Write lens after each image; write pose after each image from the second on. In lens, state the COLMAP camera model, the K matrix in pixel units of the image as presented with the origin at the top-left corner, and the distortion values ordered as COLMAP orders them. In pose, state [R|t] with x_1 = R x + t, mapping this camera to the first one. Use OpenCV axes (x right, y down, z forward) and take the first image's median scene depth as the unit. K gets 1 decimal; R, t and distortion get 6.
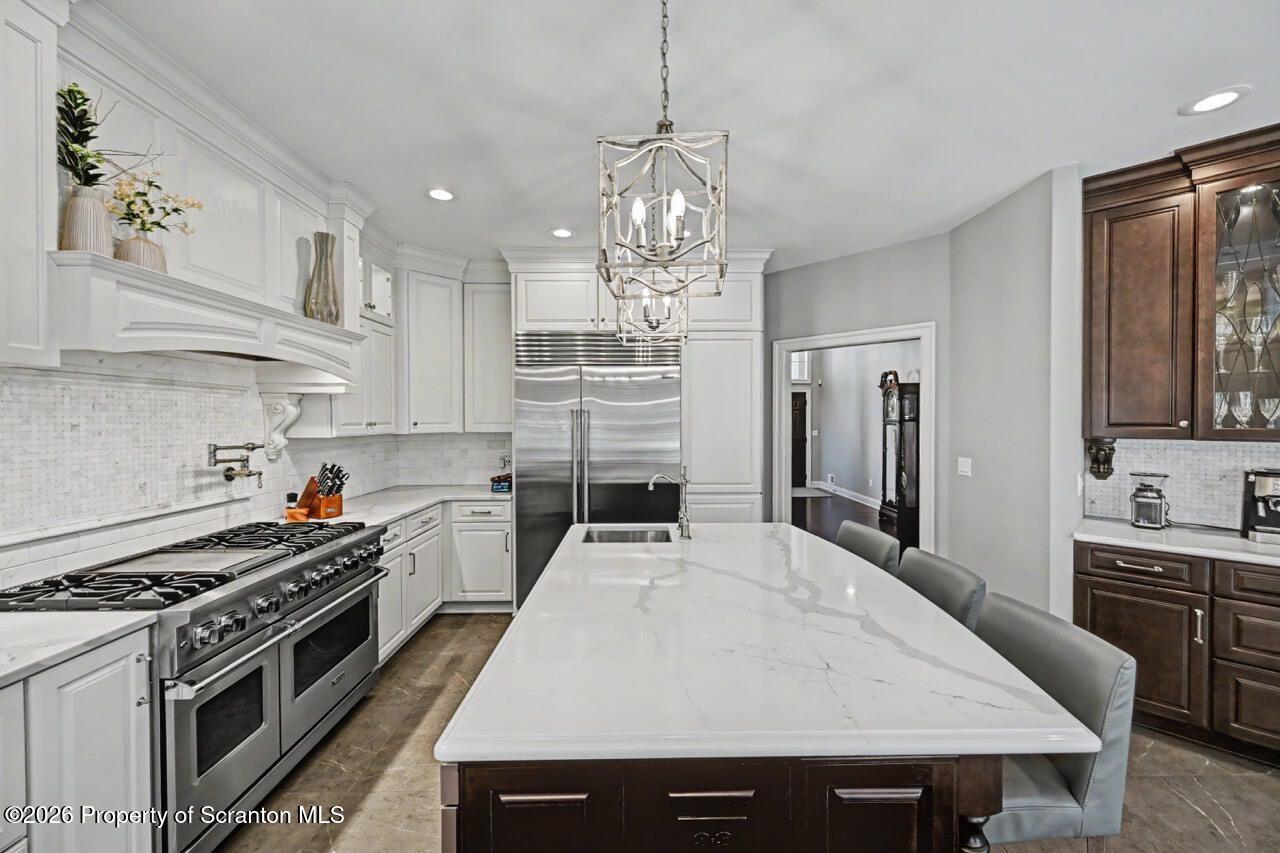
lens RADIAL K [[511.9, 0, 634.9], [0, 511.9, 424.1], [0, 0, 1]] dist [0.001820, -0.000063]
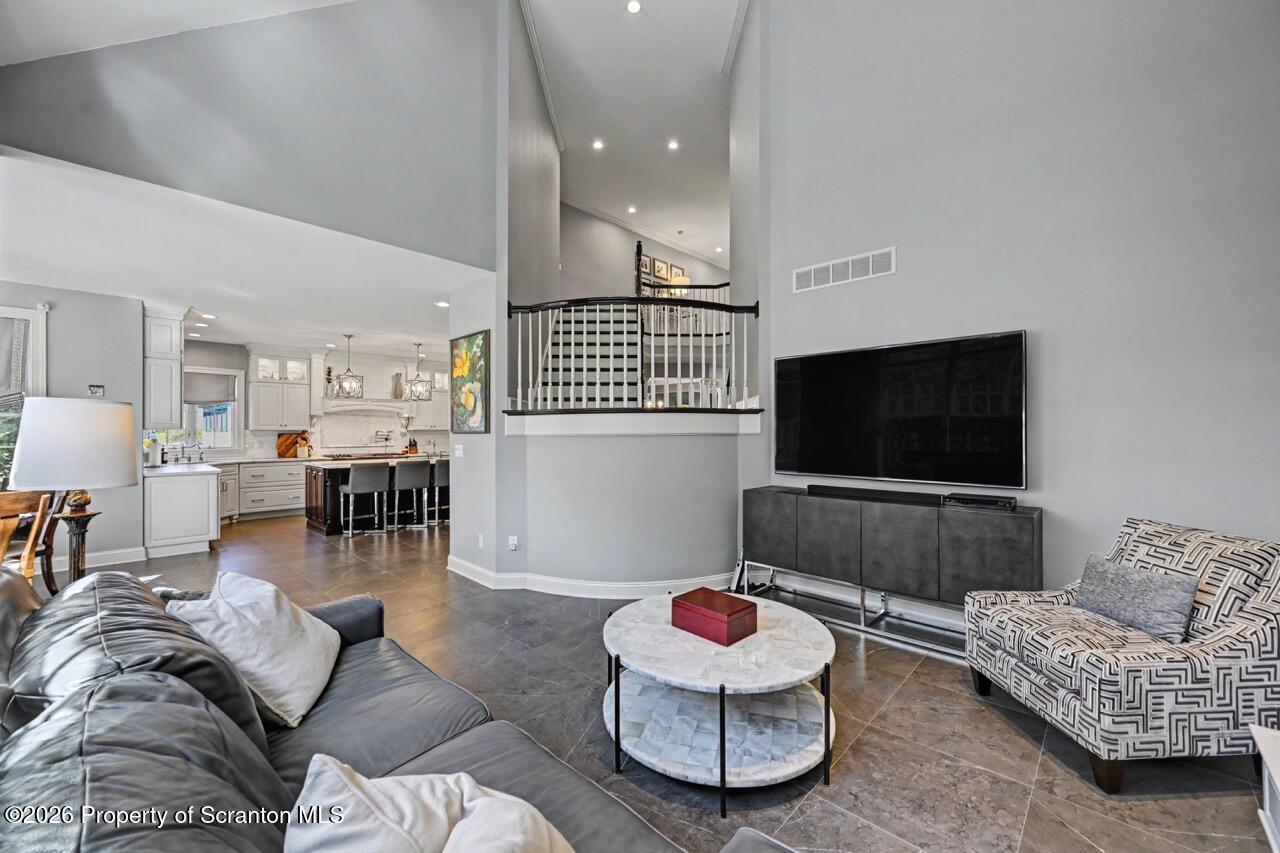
lens RADIAL K [[511.9, 0, 644.4], [0, 511.9, 425.8], [0, 0, 1]] dist [0.001820, -0.000063]
pose [[0.736671, 0.005831, -0.676226, 3.150751], [-0.013984, 0.999880, -0.006612, -0.000719], [0.676107, 0.014327, 0.736664, -0.502920]]
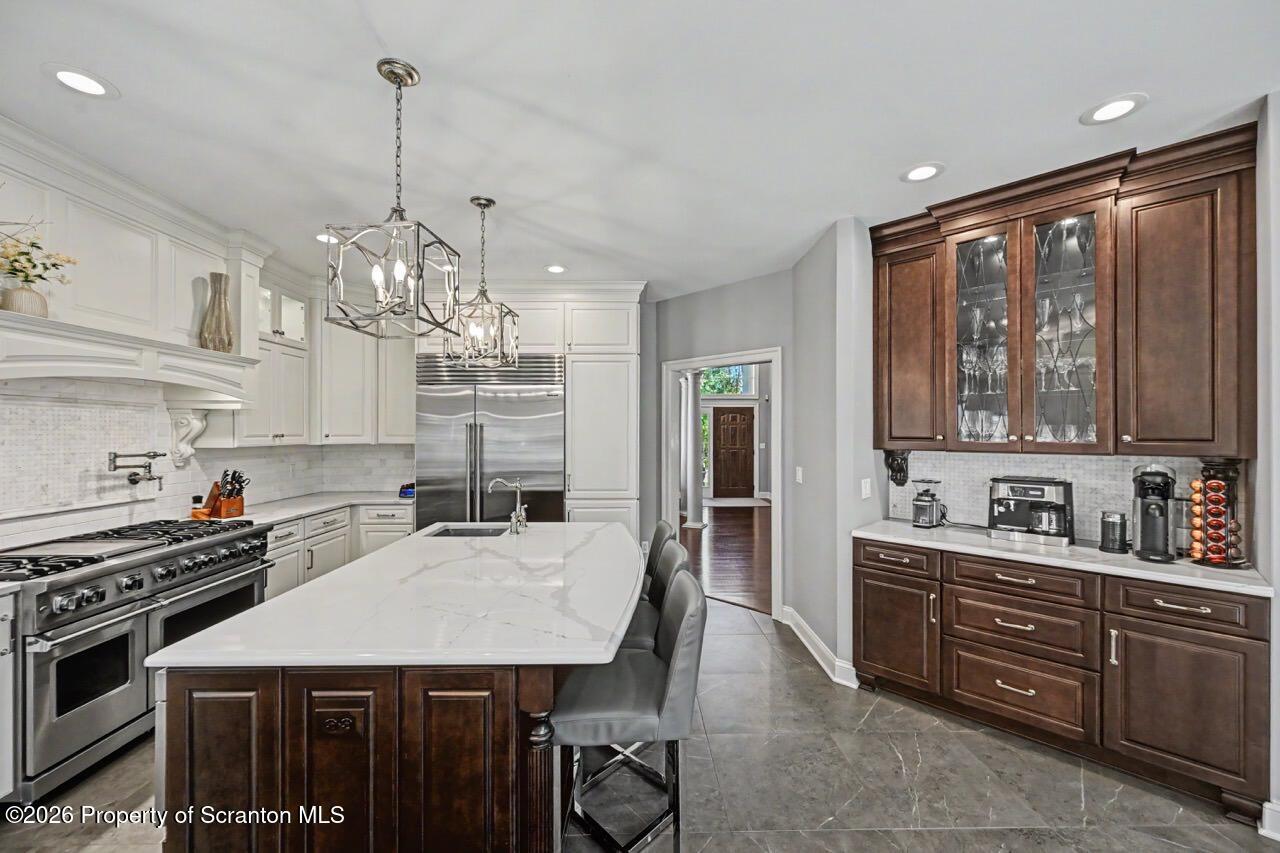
lens RADIAL K [[511.9, 0, 644.9], [0, 511.9, 429.0], [0, 0, 1]] dist [0.001820, -0.000063]
pose [[0.999992, 0.002572, -0.003071, 0.373013], [-0.002619, 0.999877, -0.015463, -0.000141], [0.003031, 0.015471, 0.999876, -0.166349]]
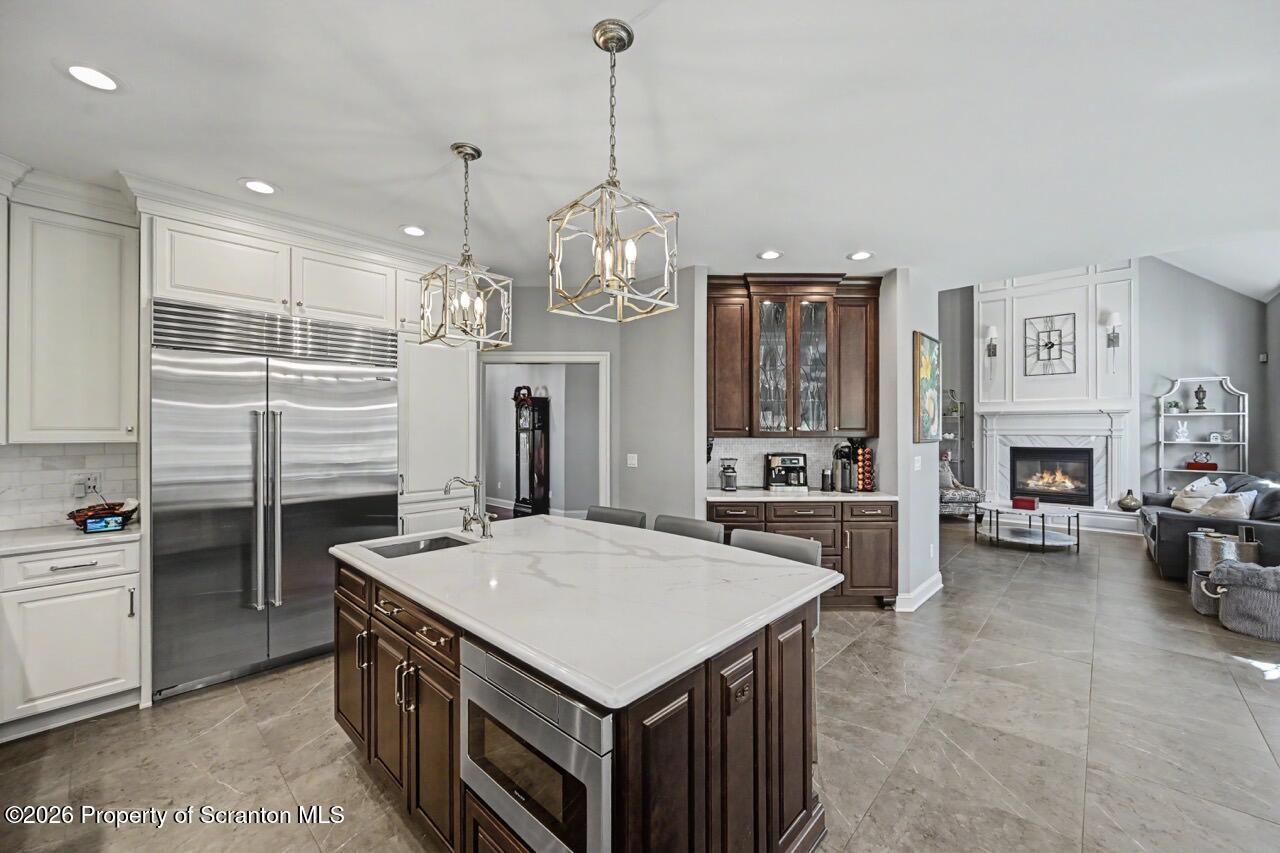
lens RADIAL K [[511.9, 0, 634.9], [0, 511.9, 429.4], [0, 0, 1]] dist [0.001820, -0.000063]
pose [[0.691919, 0.001852, 0.721973, -0.432515], [0.005922, 0.999949, -0.008240, 0.013002], [-0.721951, 0.009977, 0.691872, 0.058445]]
